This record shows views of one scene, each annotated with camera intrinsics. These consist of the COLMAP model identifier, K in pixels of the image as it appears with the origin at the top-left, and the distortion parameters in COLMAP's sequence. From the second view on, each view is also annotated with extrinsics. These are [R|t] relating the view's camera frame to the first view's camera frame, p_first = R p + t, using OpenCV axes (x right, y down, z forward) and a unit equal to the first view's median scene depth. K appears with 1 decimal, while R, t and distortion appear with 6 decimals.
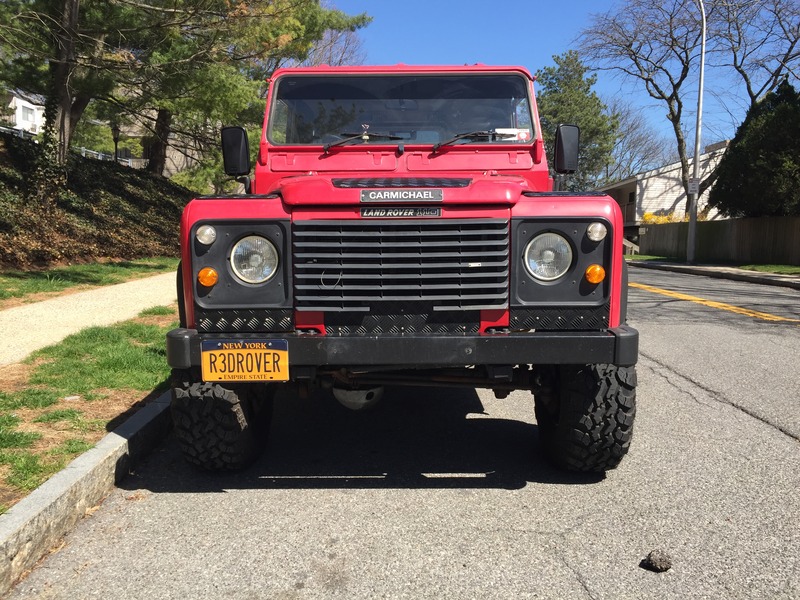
lens RADIAL K [[686.8, 0, 404.0], [0, 686.8, 280.5], [0, 0, 1]] dist [0.071659, -0.077045]
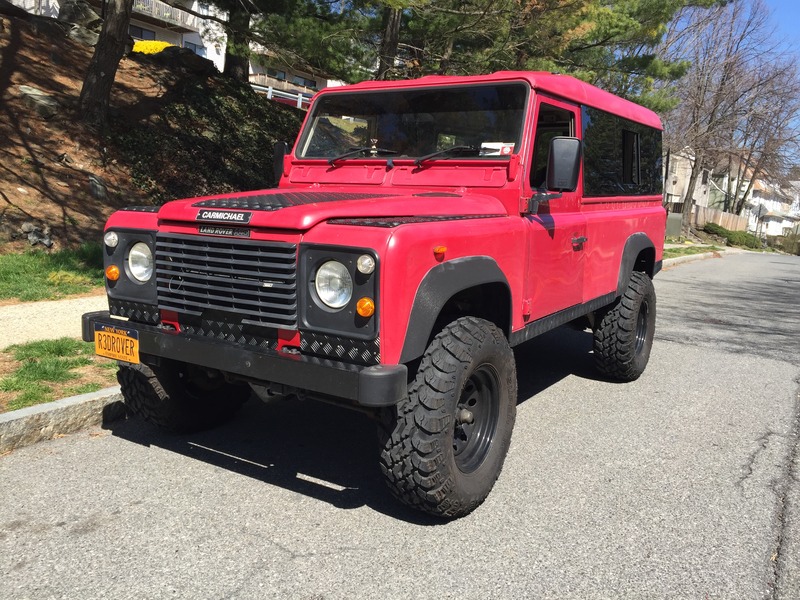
lens RADIAL K [[688.1, 0, 405.3], [0, 688.1, 281.2], [0, 0, 1]] dist [0.072157, -0.078849]
pose [[0.847645, 0.100072, -0.521042, 0.702305], [-0.089676, 0.994945, 0.045203, -0.080377], [0.522931, 0.008409, 0.852333, 0.169195]]
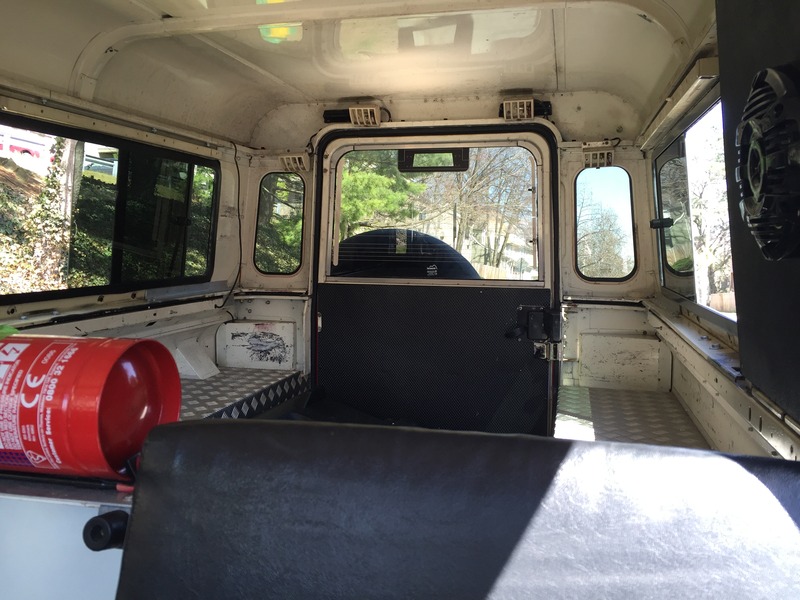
lens RADIAL K [[688.1, 0, 405.3], [0, 688.1, 281.2], [0, 0, 1]] dist [0.072157, -0.078849]
pose [[0.974508, 0.022014, -0.223270, 0.151294], [-0.035143, 0.997868, -0.055001, -0.271445], [0.221583, 0.061446, 0.973204, 1.420337]]
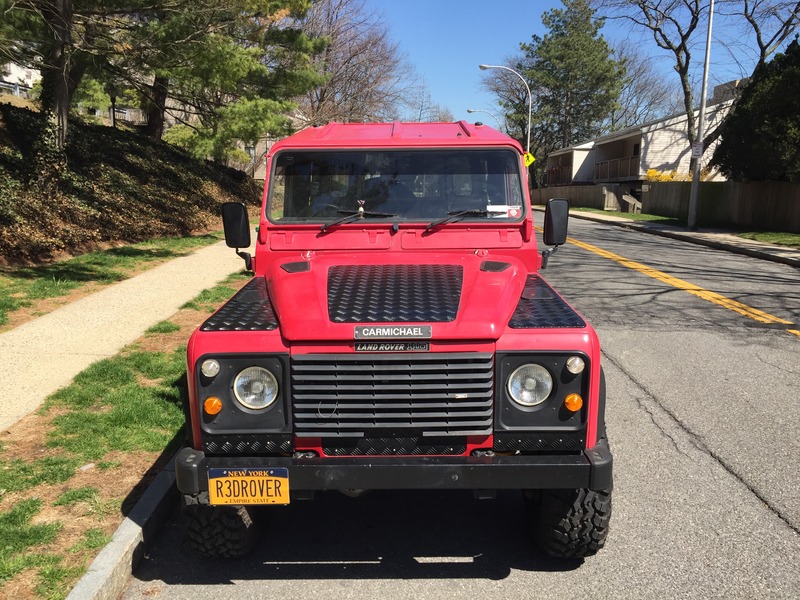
lens RADIAL K [[688.1, 0, 405.3], [0, 688.1, 281.2], [0, 0, 1]] dist [0.072157, -0.078849]
pose [[0.999995, -0.002273, -0.002272, 0.015366], [0.002455, 0.996523, 0.083277, -0.243872], [0.002075, -0.083282, 0.996524, -0.048763]]
